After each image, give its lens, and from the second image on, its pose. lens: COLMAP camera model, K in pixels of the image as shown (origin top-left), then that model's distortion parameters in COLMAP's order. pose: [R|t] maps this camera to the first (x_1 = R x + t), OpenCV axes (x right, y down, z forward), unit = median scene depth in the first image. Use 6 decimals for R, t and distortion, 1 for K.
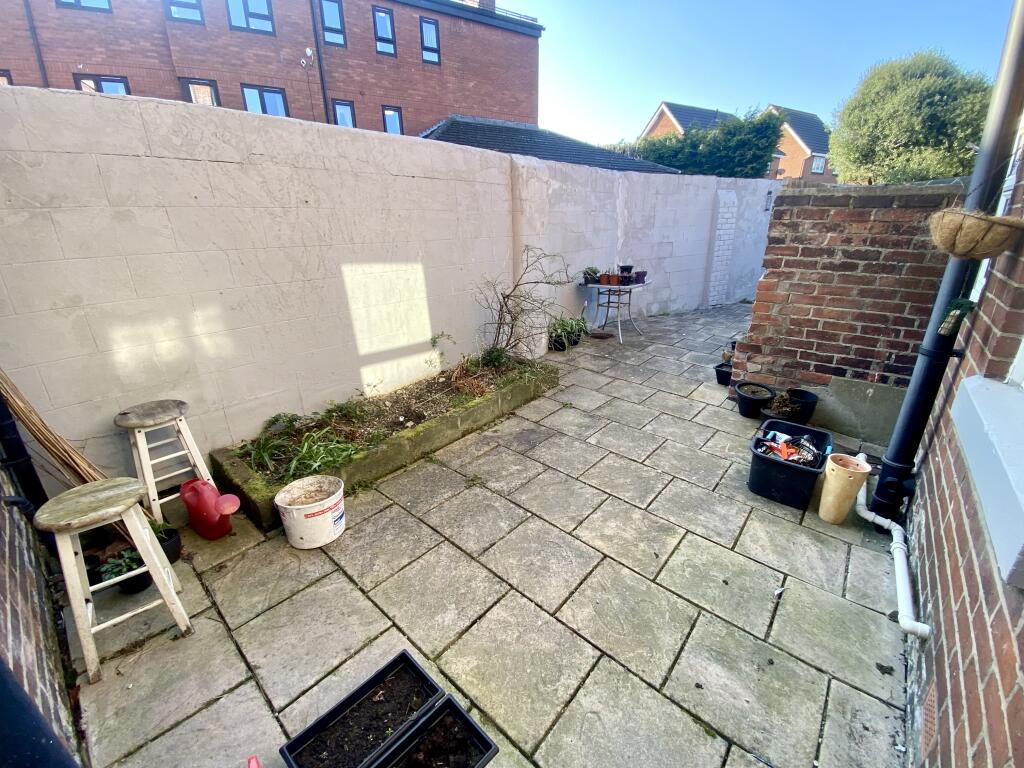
lens RADIAL K [[412.8, 0, 511.3], [0, 412.8, 389.6], [0, 0, 1]] dist [0.033278, -0.022727]
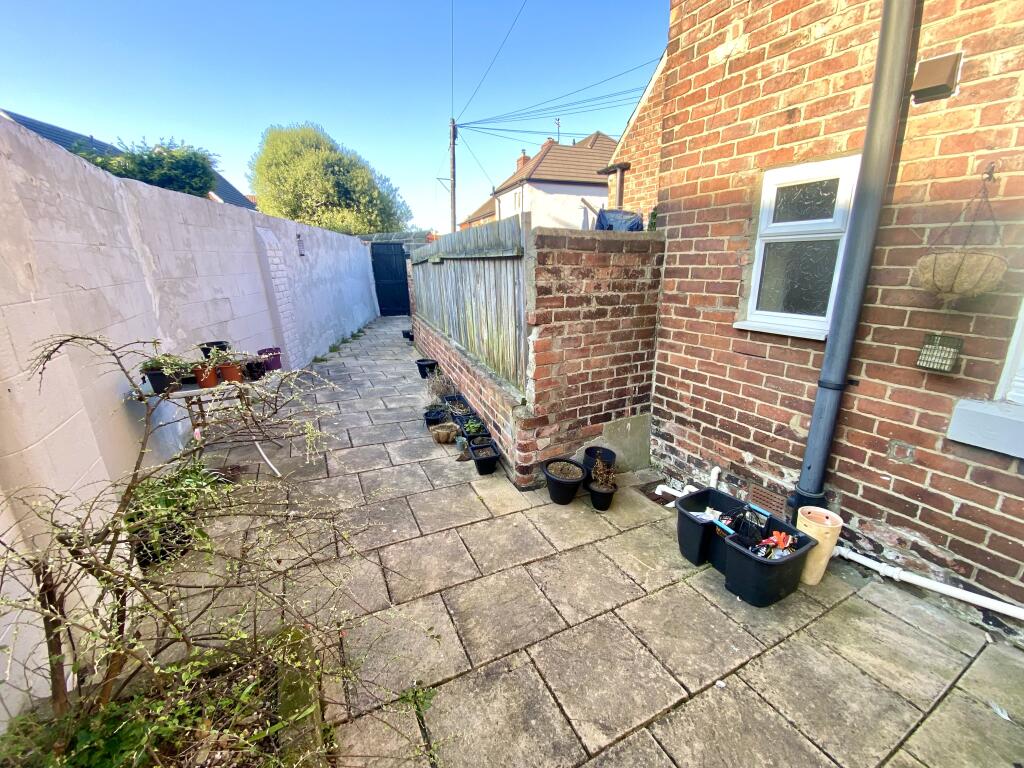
lens RADIAL K [[412.8, 0, 511.3], [0, 412.8, 389.6], [0, 0, 1]] dist [0.033278, -0.022727]
pose [[0.387482, -0.262911, 0.883592, -0.135940], [0.350923, 0.928377, 0.122347, -0.308418], [-0.852473, 0.262666, 0.451991, 0.768151]]
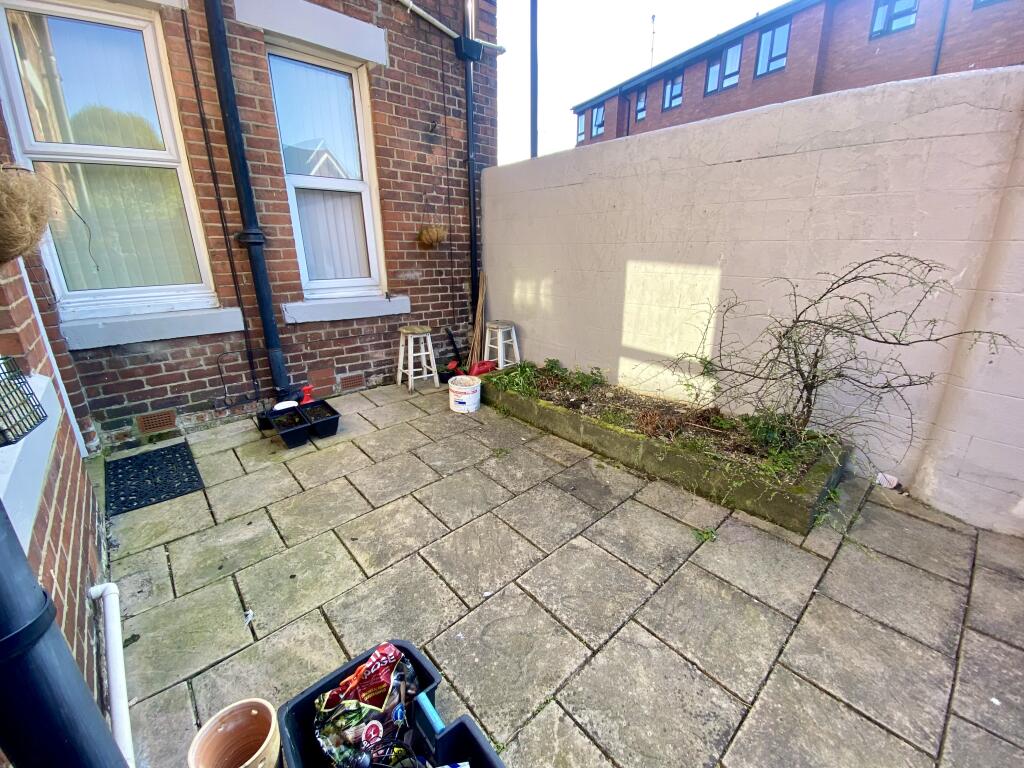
lens RADIAL K [[412.8, 0, 511.3], [0, 412.8, 389.6], [0, 0, 1]] dist [0.033278, -0.022727]
pose [[-0.132468, 0.345957, -0.928852, 0.739829], [-0.354879, 0.858434, 0.370340, -0.290916], [0.925480, 0.378688, 0.009058, 0.793057]]
